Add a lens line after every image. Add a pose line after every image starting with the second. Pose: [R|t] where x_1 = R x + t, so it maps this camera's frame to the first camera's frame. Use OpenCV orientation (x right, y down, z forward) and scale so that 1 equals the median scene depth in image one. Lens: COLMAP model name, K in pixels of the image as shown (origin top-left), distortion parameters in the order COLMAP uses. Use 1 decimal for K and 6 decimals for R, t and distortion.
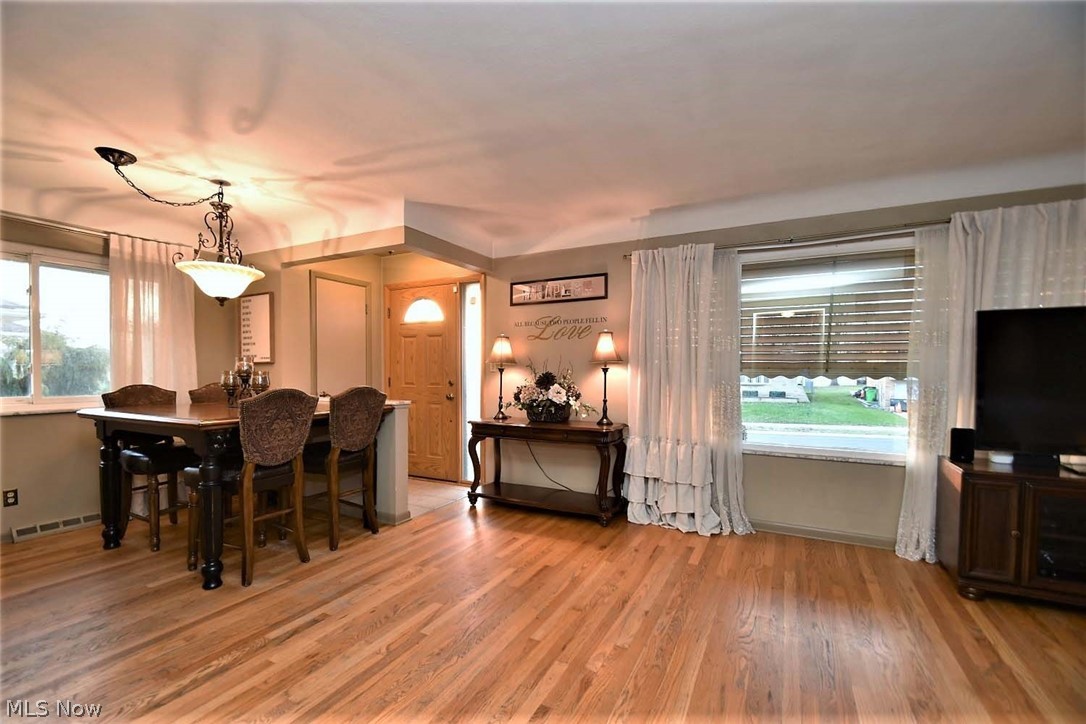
lens RADIAL K [[474.5, 0, 526.4], [0, 474.5, 382.5], [0, 0, 1]] dist [0.010390, -0.012972]
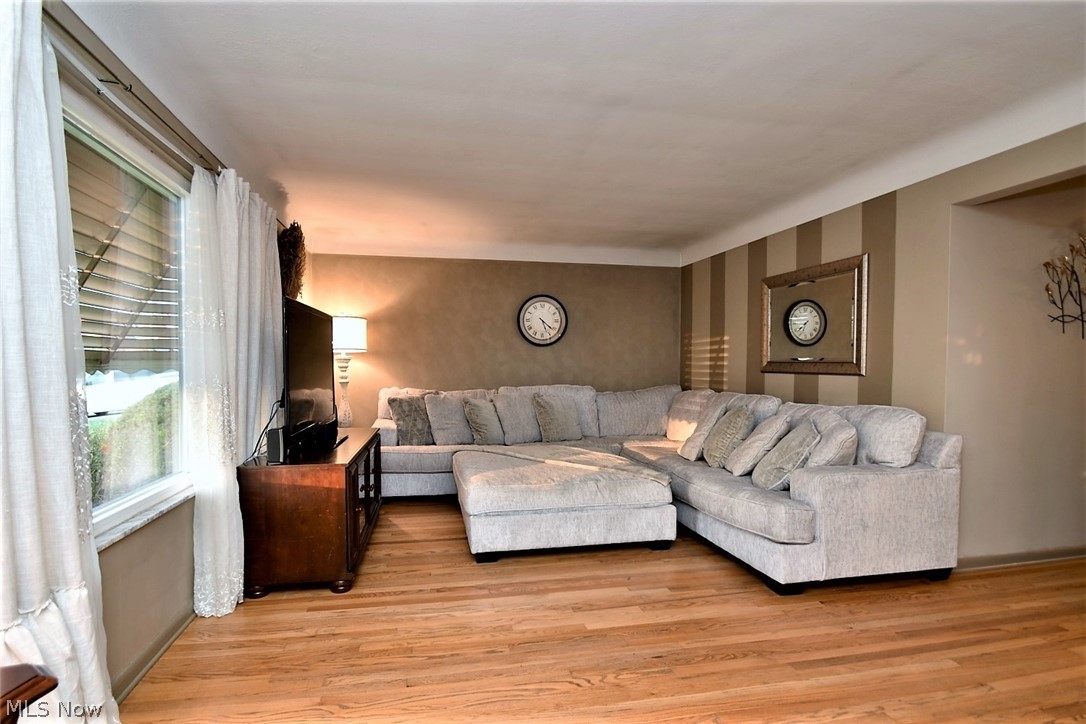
lens RADIAL K [[538.4, 0, 532.1], [0, 538.4, 373.7], [0, 0, 1]] dist [-0.011651, 0.000888]
pose [[-0.636196, -0.022173, 0.771209, -0.125940], [0.012985, 0.999138, 0.039439, -0.028396], [-0.771418, 0.035105, -0.635359, 1.008122]]
